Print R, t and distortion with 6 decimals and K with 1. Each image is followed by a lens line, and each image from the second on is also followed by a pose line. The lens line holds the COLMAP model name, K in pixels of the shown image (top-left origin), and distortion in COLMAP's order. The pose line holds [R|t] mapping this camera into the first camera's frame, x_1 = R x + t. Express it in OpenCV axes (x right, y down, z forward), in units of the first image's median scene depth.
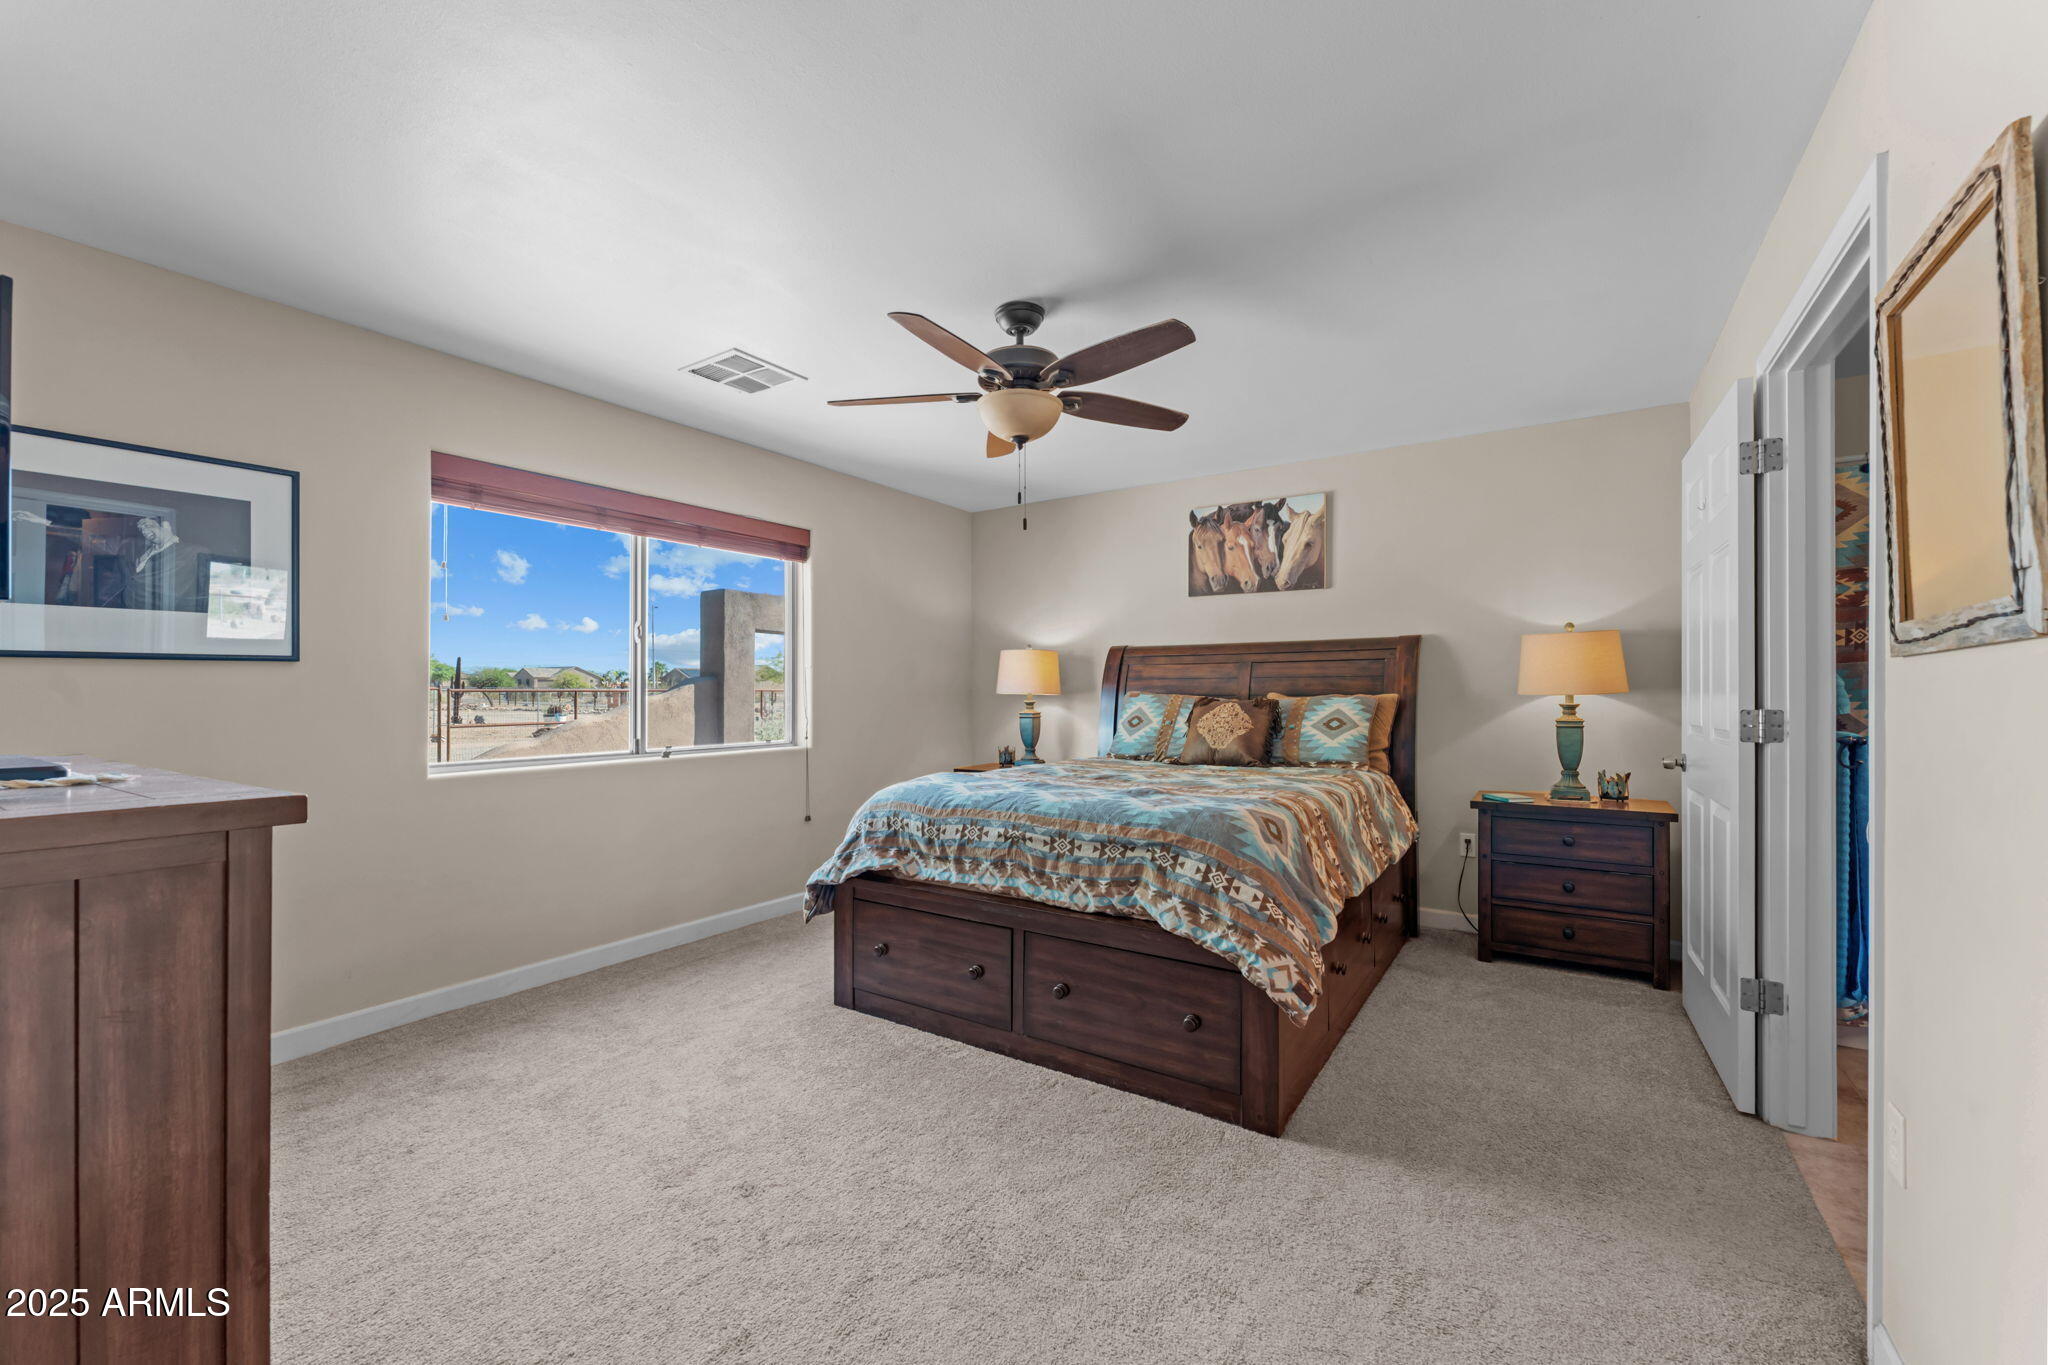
lens RADIAL K [[910.1, 0, 1024.0], [0, 910.1, 682.5], [0, 0, 1]] dist [-0.003423, -0.000475]
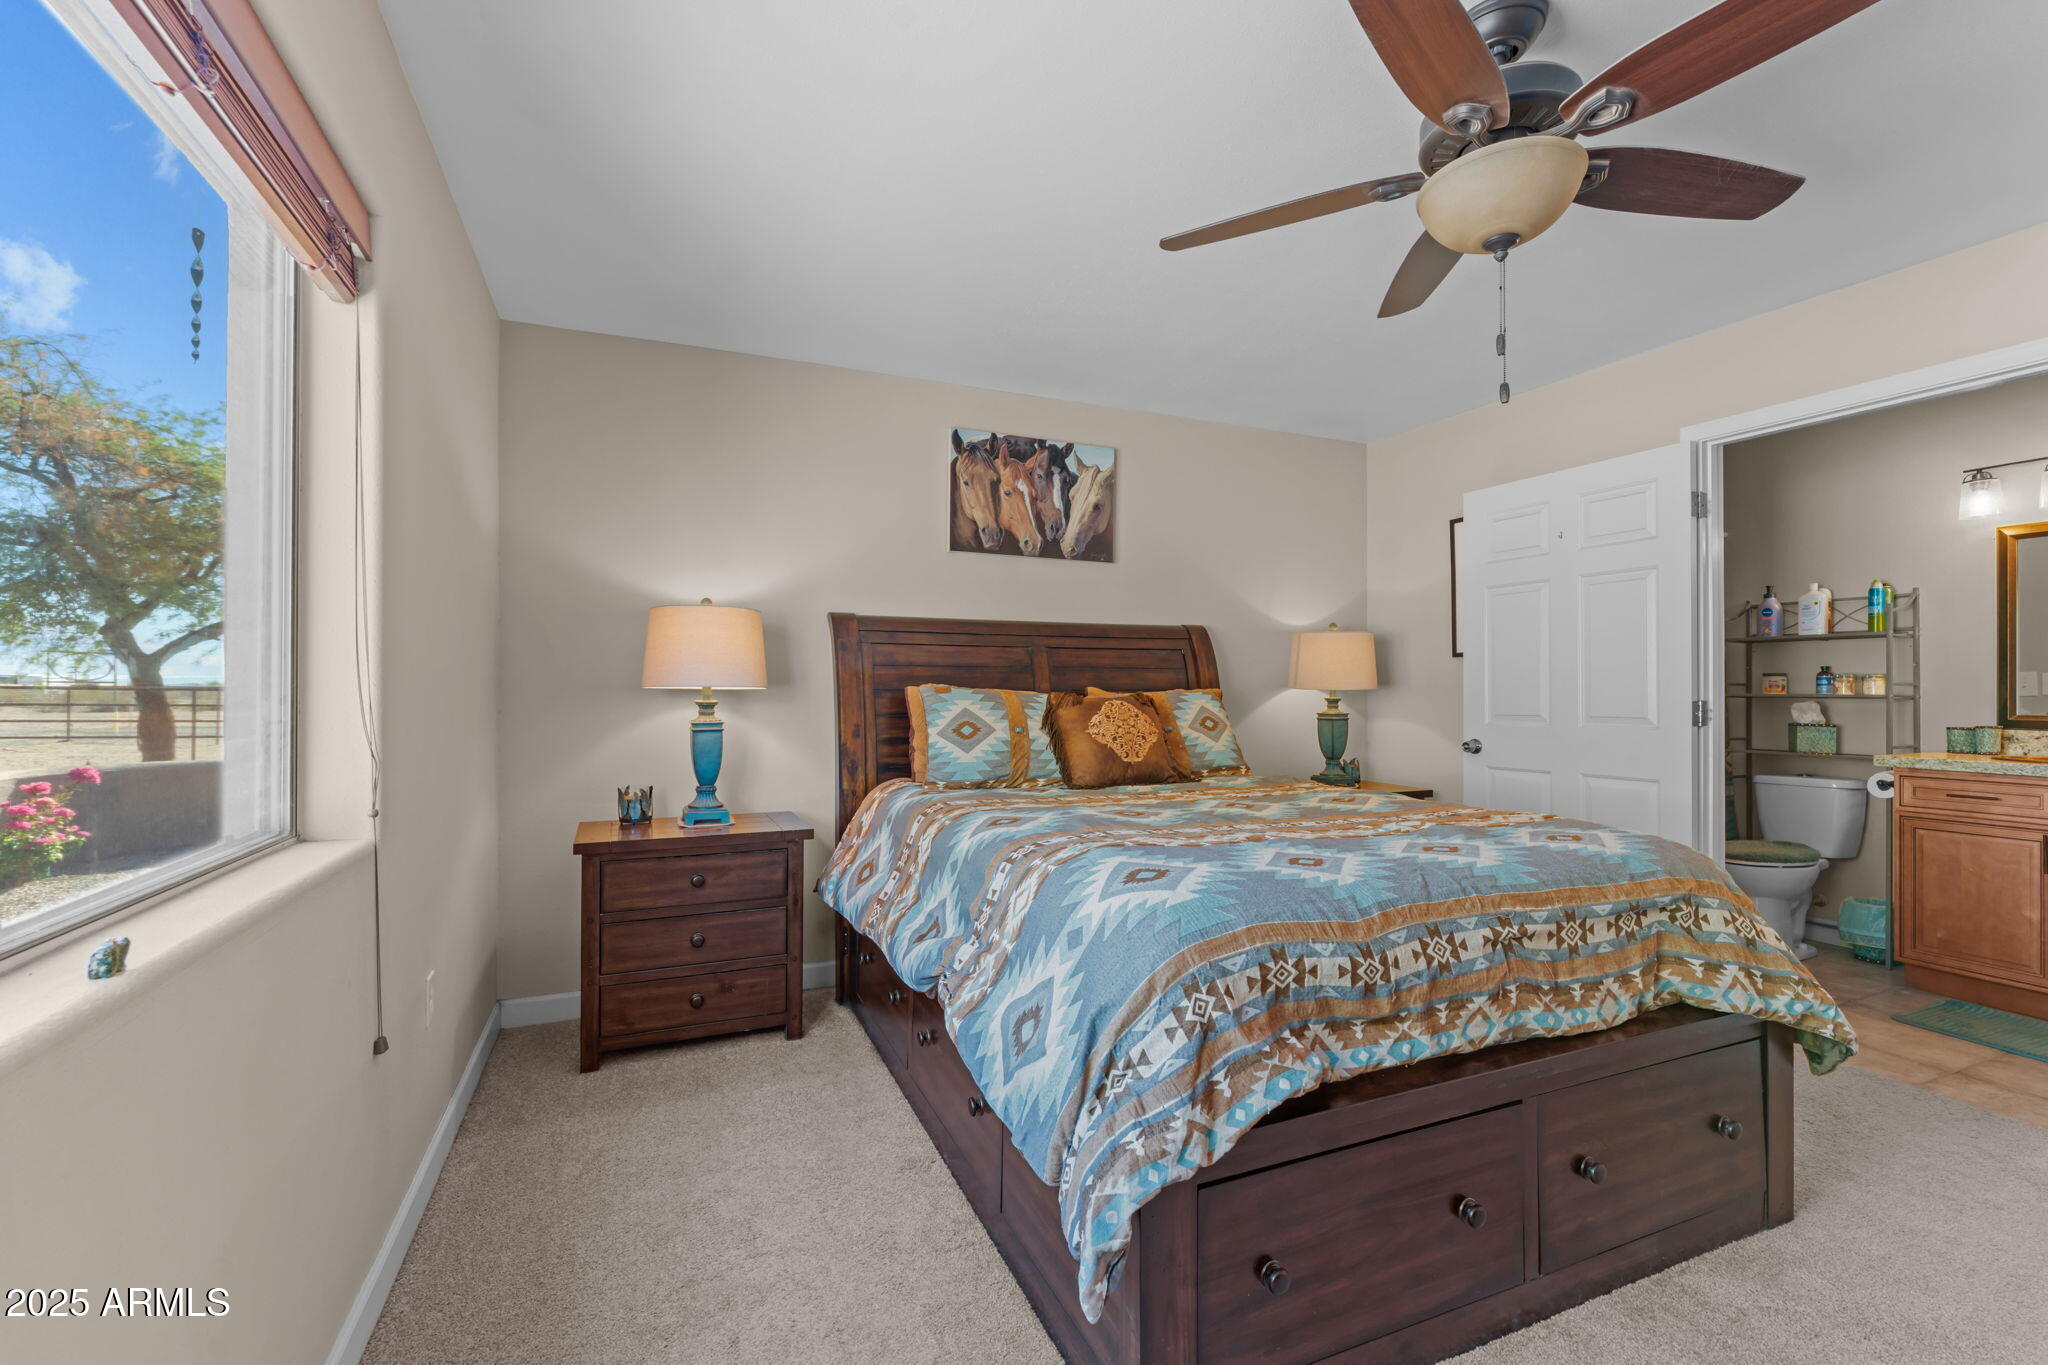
lens RADIAL K [[910.1, 0, 1024.0], [0, 910.1, 682.5], [0, 0, 1]] dist [-0.003423, -0.000475]
pose [[0.505511, 0.007286, 0.862789, -0.426916], [-0.011420, 0.999933, -0.001753, 0.009328], [-0.862744, -0.008967, 0.505561, 0.636139]]
